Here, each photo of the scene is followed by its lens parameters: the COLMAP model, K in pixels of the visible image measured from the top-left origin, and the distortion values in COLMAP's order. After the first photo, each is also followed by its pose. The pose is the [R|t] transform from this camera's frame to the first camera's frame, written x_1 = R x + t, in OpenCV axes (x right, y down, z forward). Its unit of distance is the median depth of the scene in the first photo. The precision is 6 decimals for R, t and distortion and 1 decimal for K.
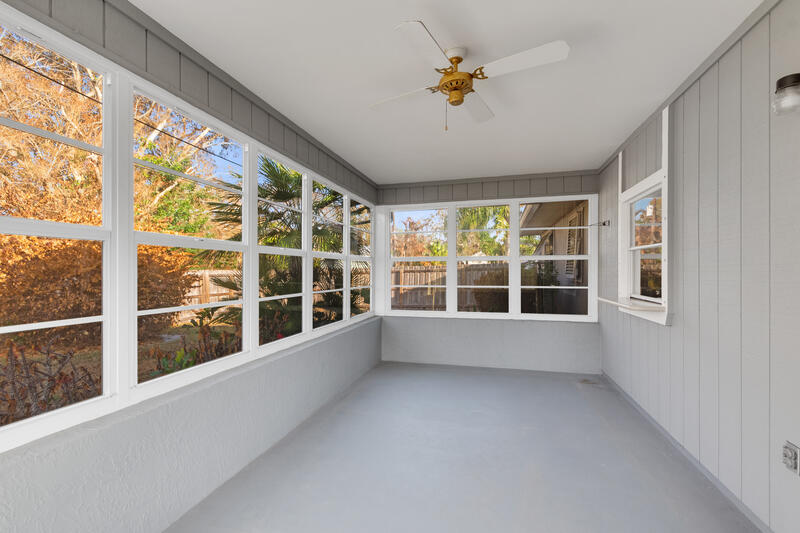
lens RADIAL K [[353.5, 0, 397.9], [0, 353.5, 271.0], [0, 0, 1]] dist [0.000364, 0.000489]
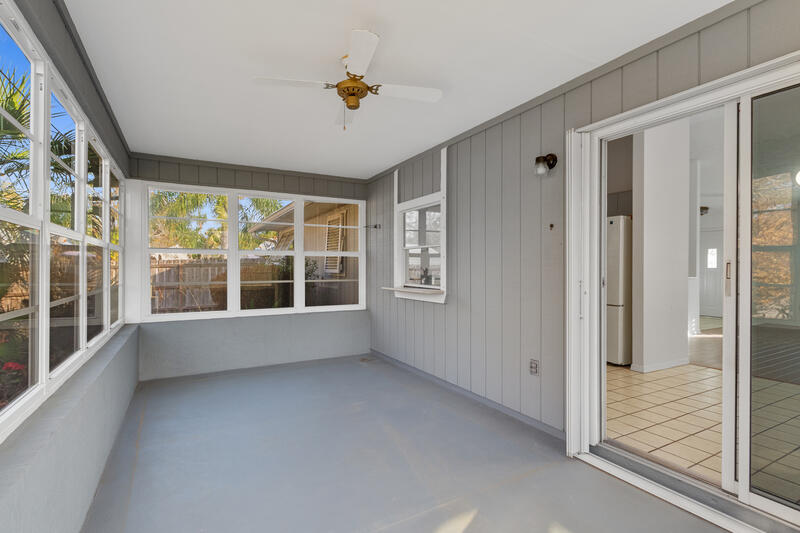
lens RADIAL K [[367.9, 0, 395.9], [0, 367.9, 271.4], [0, 0, 1]] dist [-0.001292, -0.000273]
pose [[0.729992, -0.007851, 0.683410, -0.203148], [0.000613, 0.999941, 0.010833, 0.005013], [-0.683455, -0.007489, 0.729954, 0.034873]]
